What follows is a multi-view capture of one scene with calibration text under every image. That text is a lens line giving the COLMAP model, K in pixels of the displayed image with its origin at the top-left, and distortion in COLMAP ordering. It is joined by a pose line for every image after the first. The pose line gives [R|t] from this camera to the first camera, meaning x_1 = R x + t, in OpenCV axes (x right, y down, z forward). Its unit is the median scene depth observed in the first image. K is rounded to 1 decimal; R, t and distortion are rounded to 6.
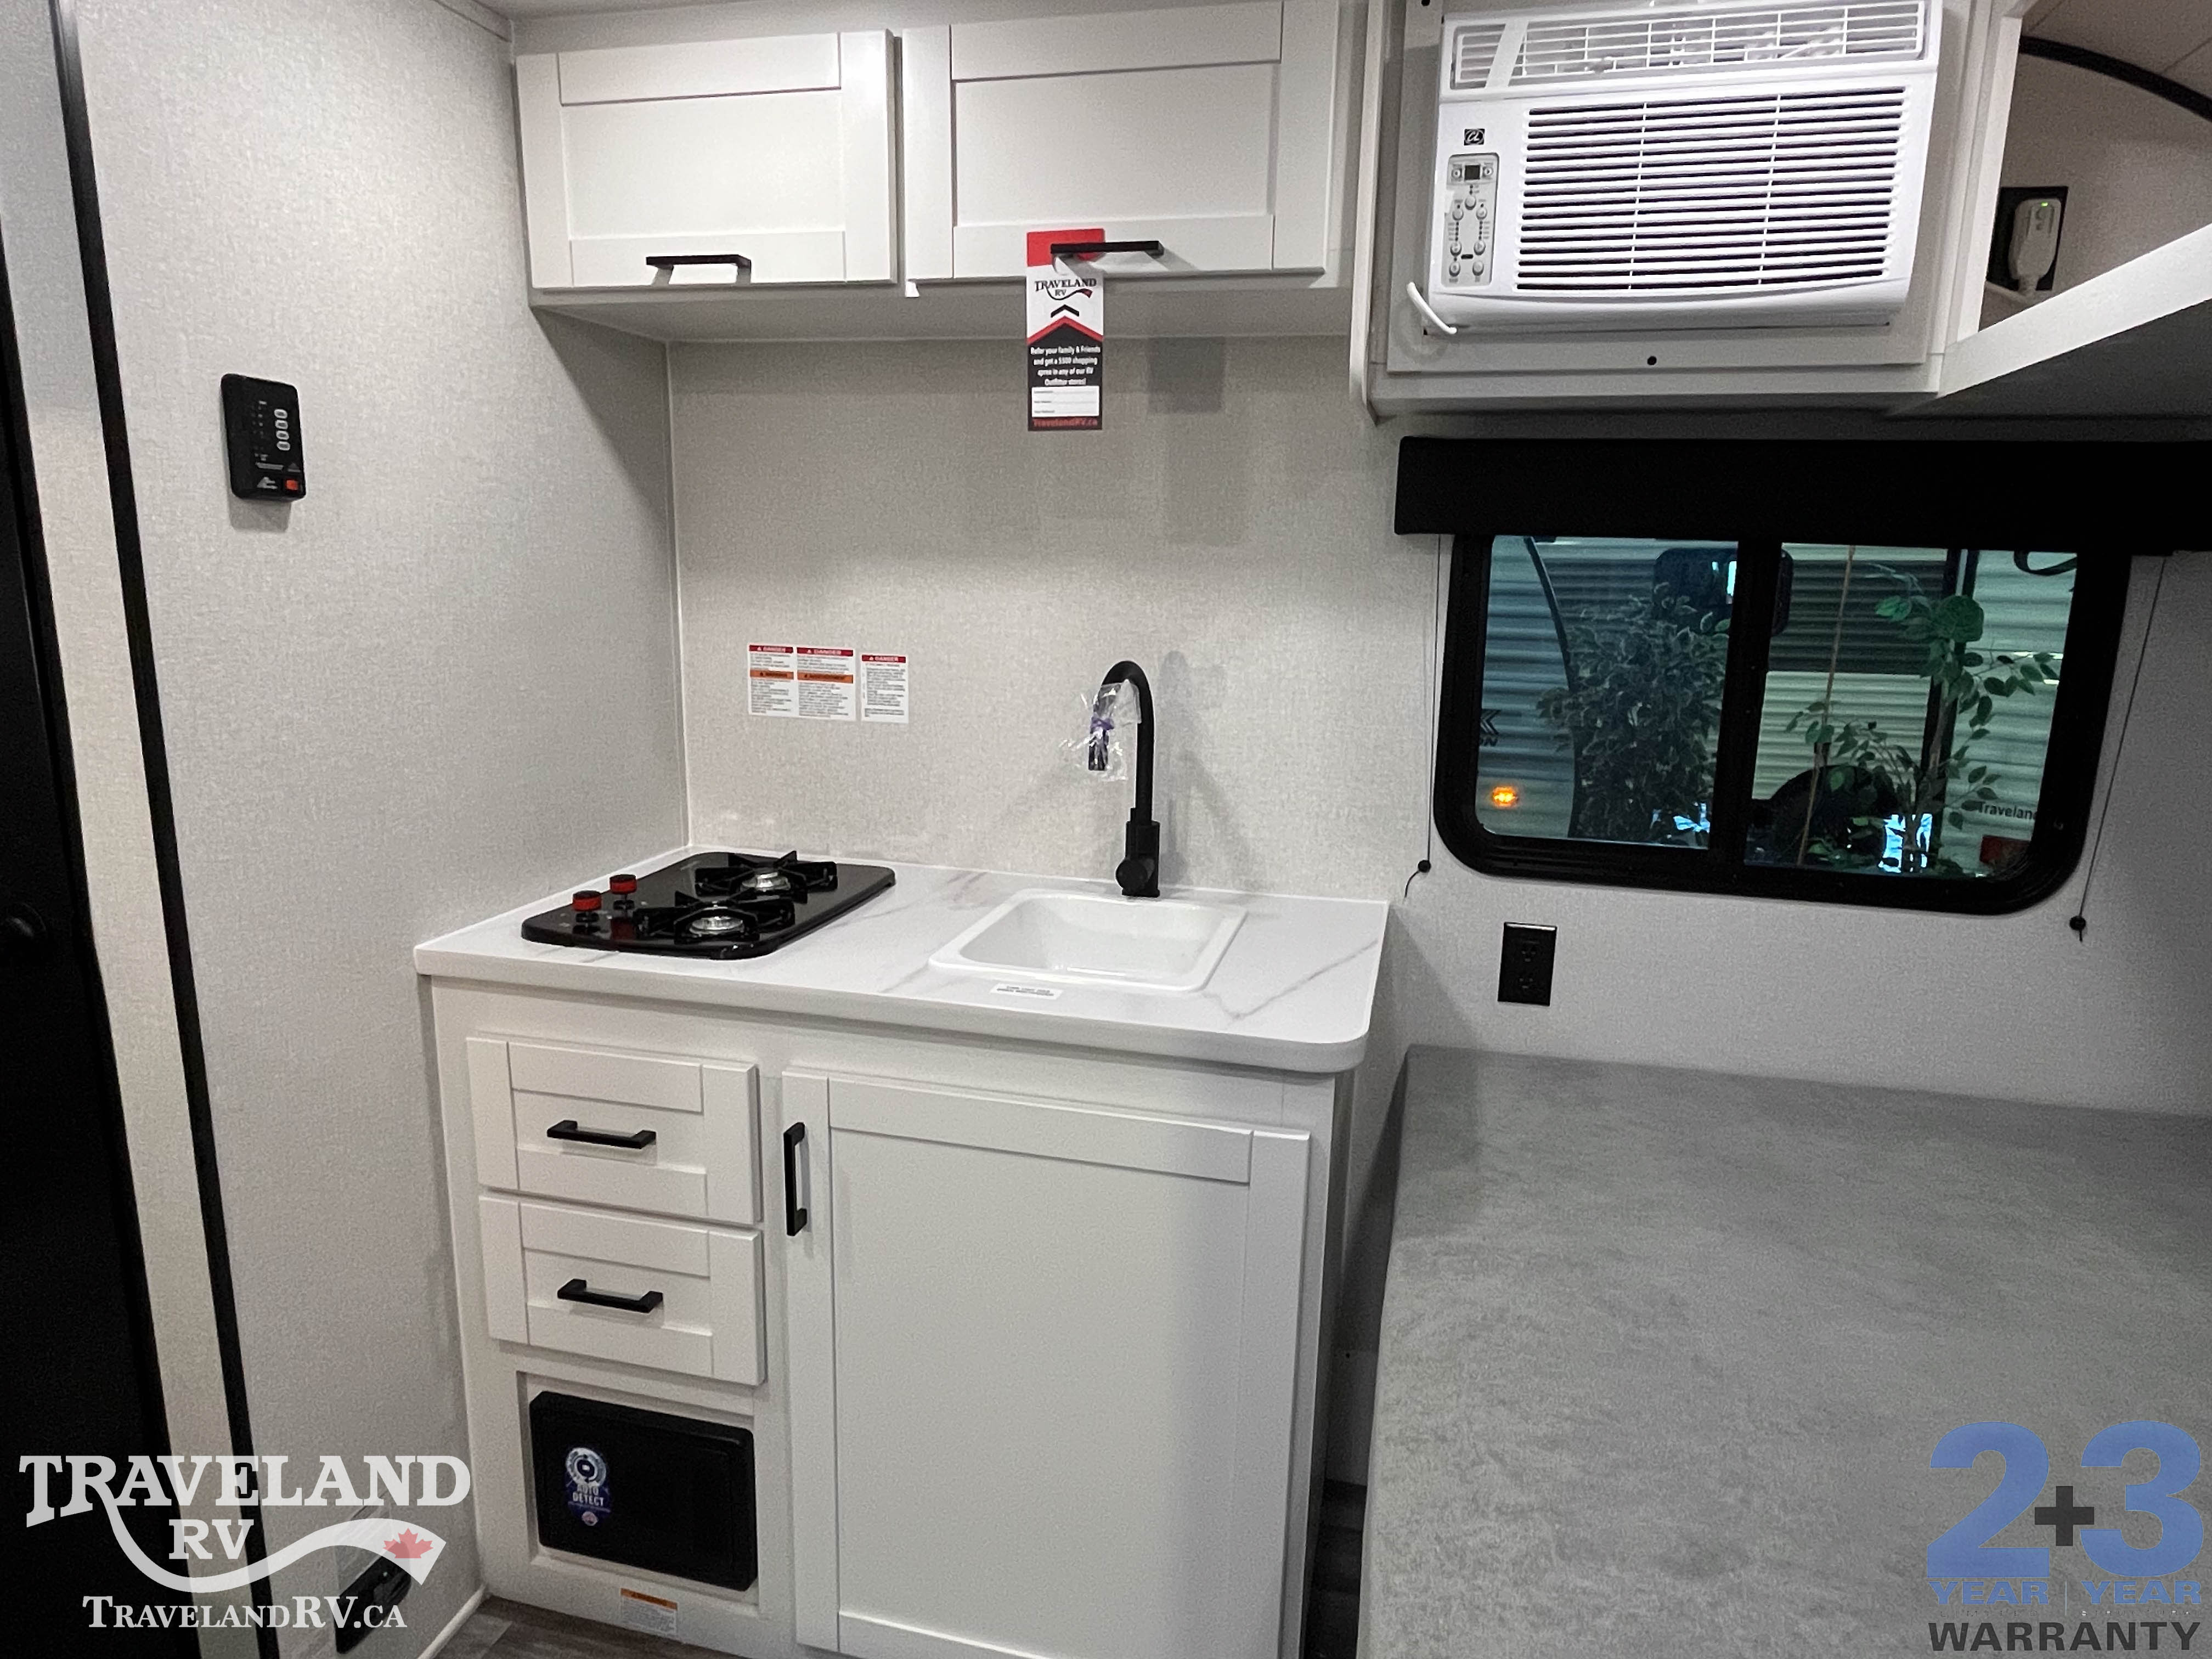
lens RADIAL K [[1328.8, 0, 1109.4], [0, 1328.8, 828.5], [0, 0, 1]] dist [-0.000374, -0.001943]
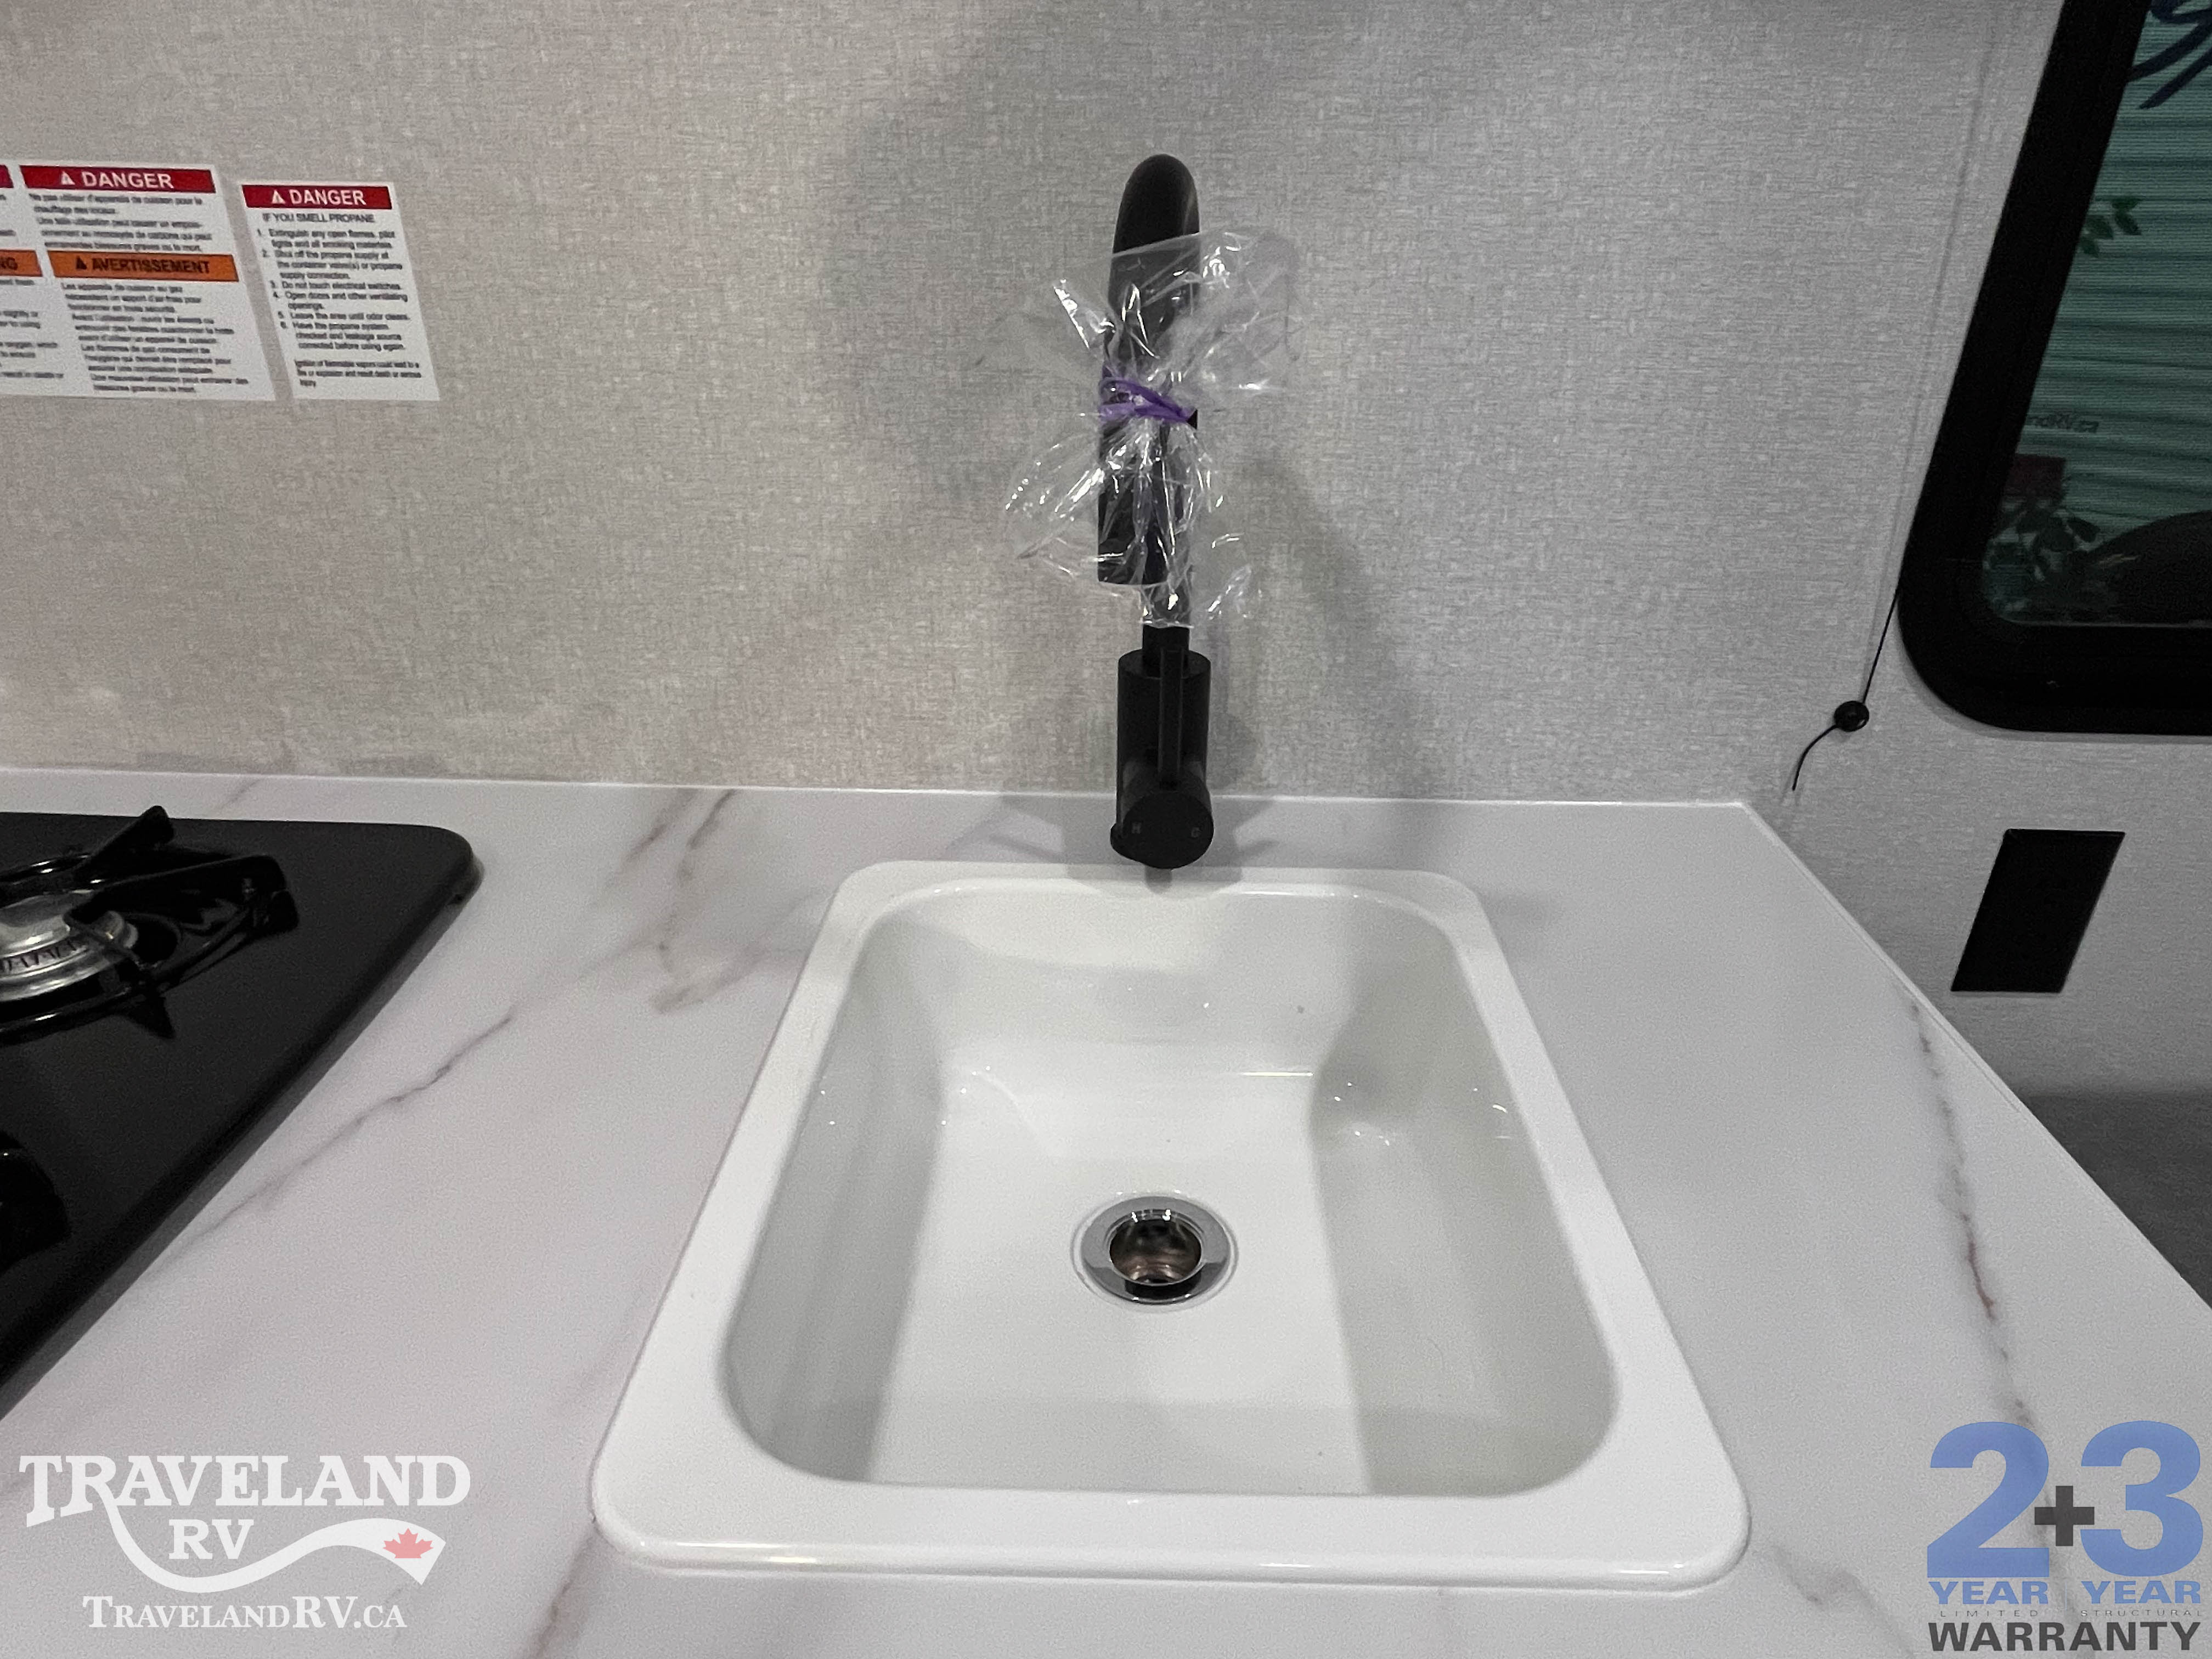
lens RADIAL K [[1328.8, 0, 1116.1], [0, 1328.8, 831.3], [0, 0, 1]] dist [-0.000374, -0.001943]
pose [[0.974590, -0.112401, 0.193755, -0.063767], [0.054142, 0.957544, 0.283159, -0.064067], [-0.217356, -0.265473, 0.939298, 0.645992]]
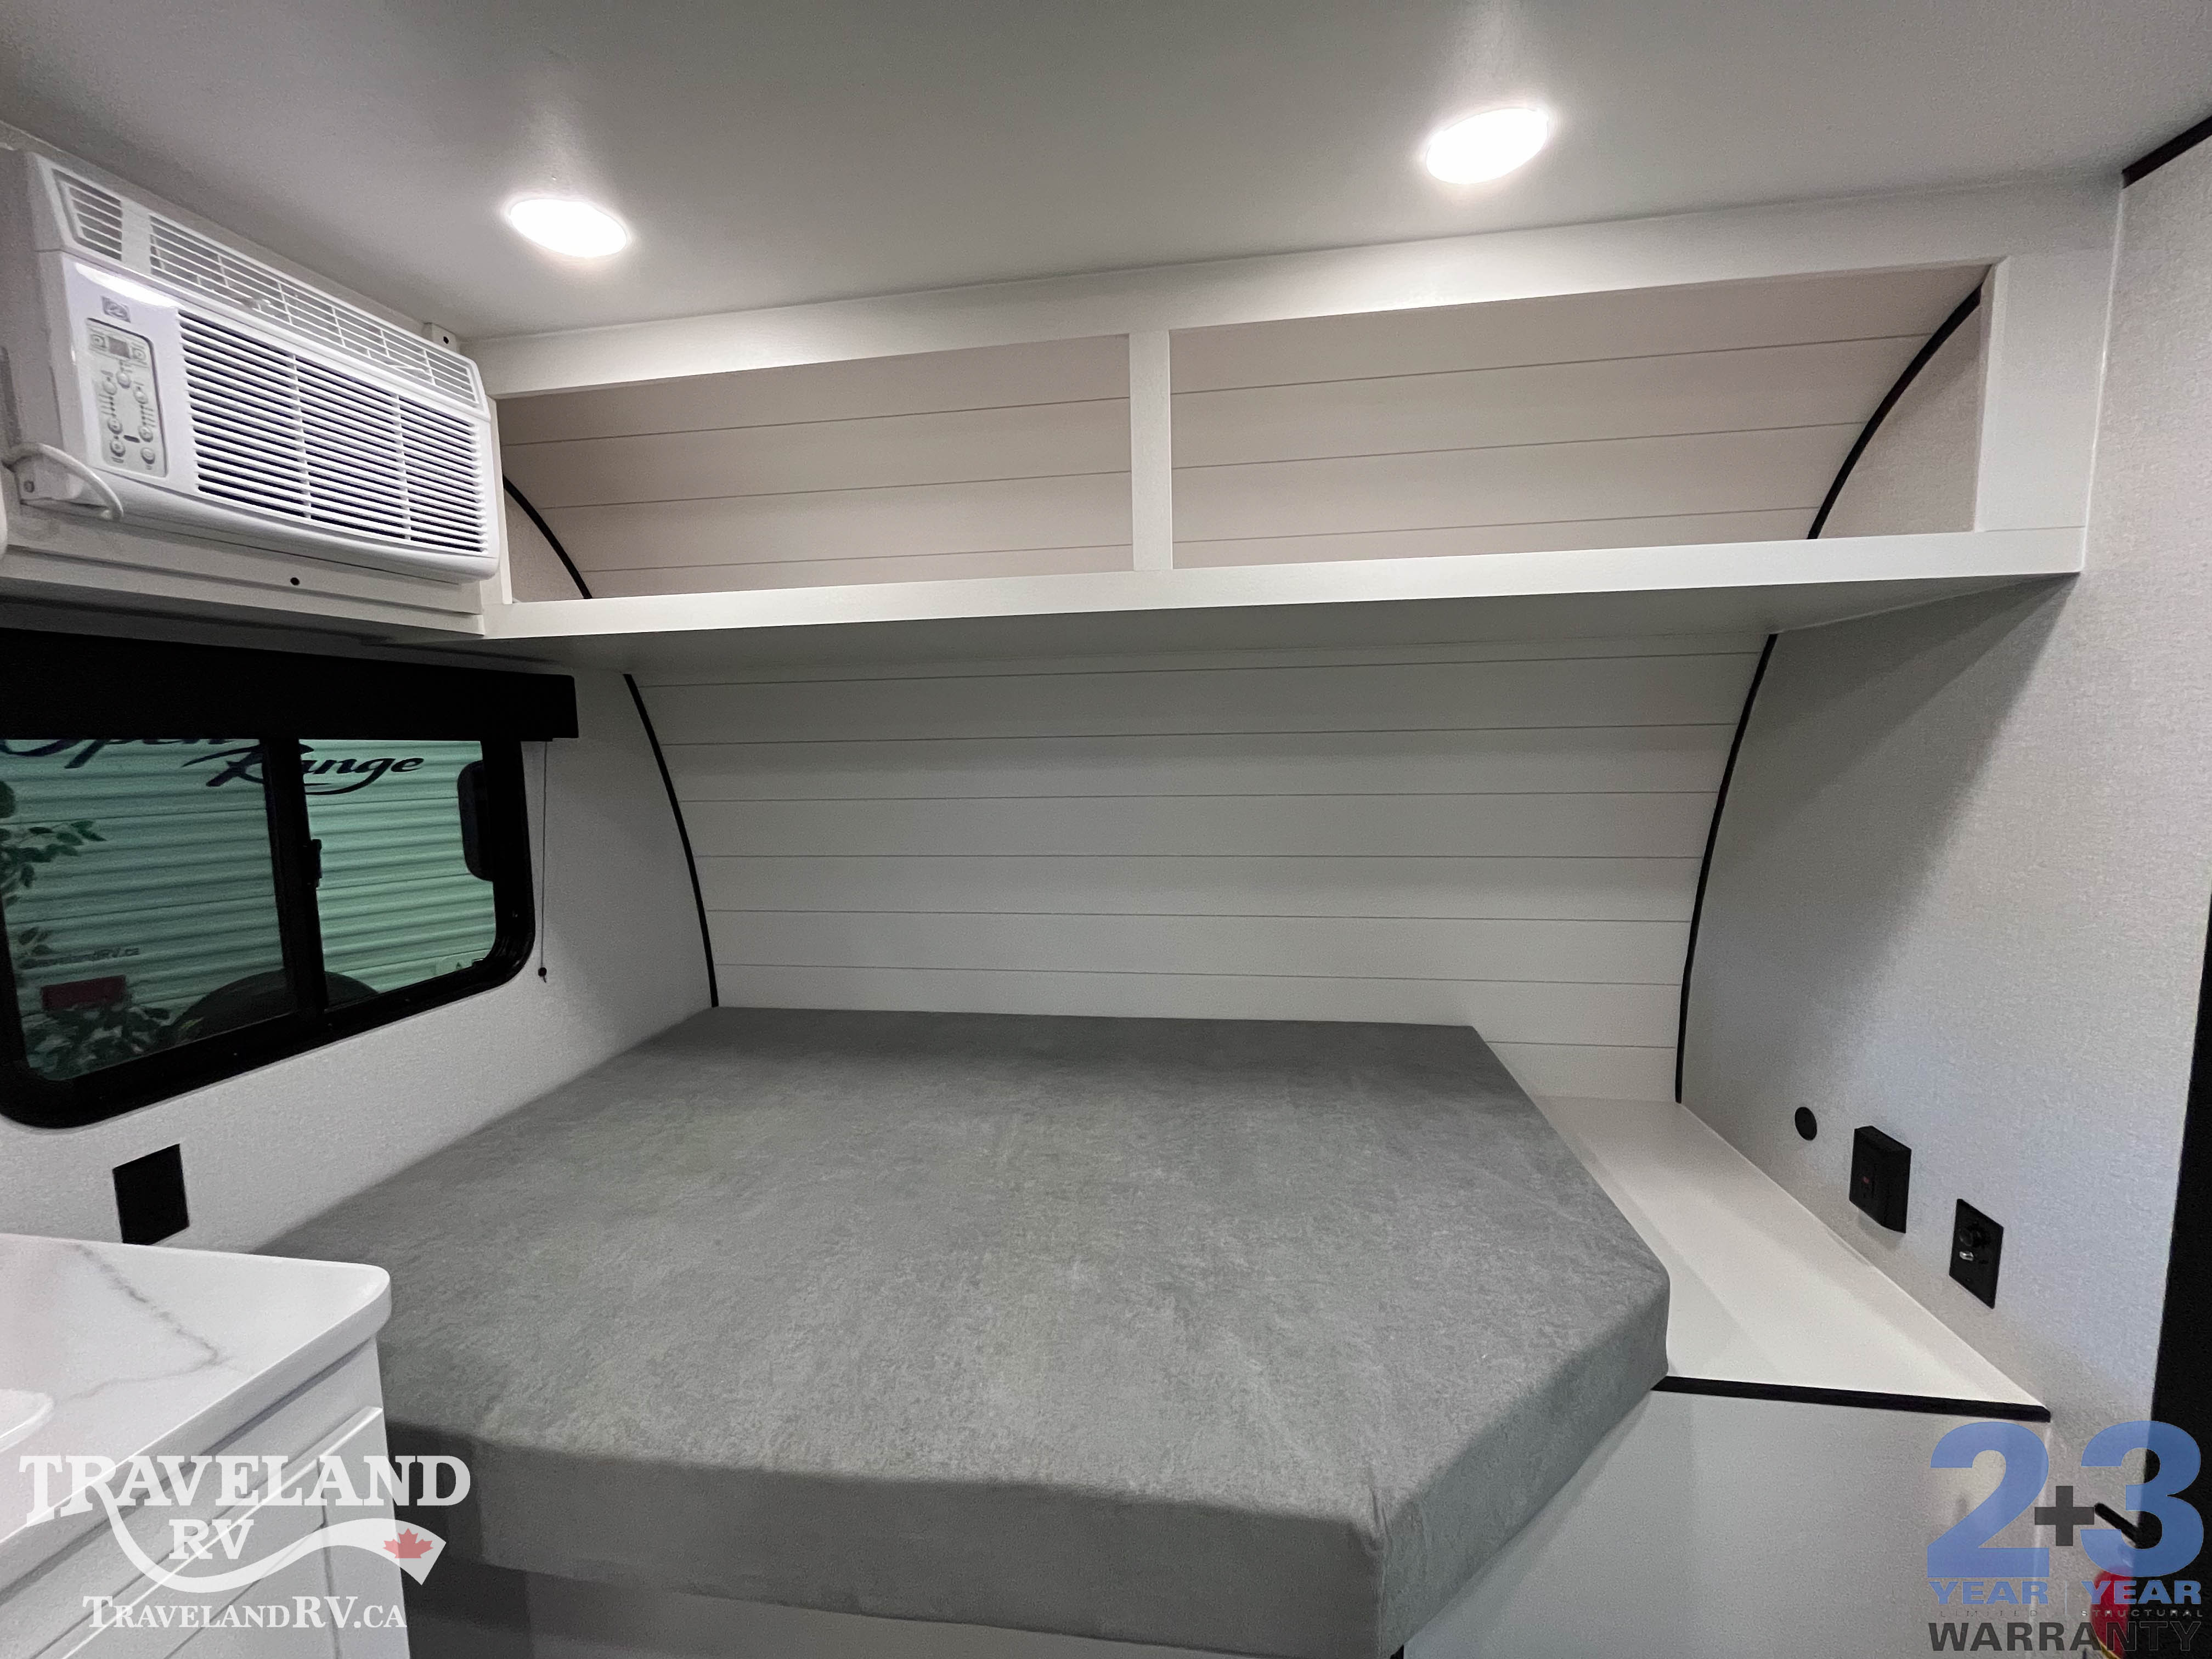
lens RADIAL K [[891.7, 0, 1106.9], [0, 891.7, 826.6], [0, 0, 1]] dist [-0.004604, -0.001214]
pose [[-0.100117, -0.122932, 0.987352, -0.313230], [0.211015, 0.967141, 0.141813, -0.090709], [-0.972342, 0.222544, -0.070887, 0.341266]]
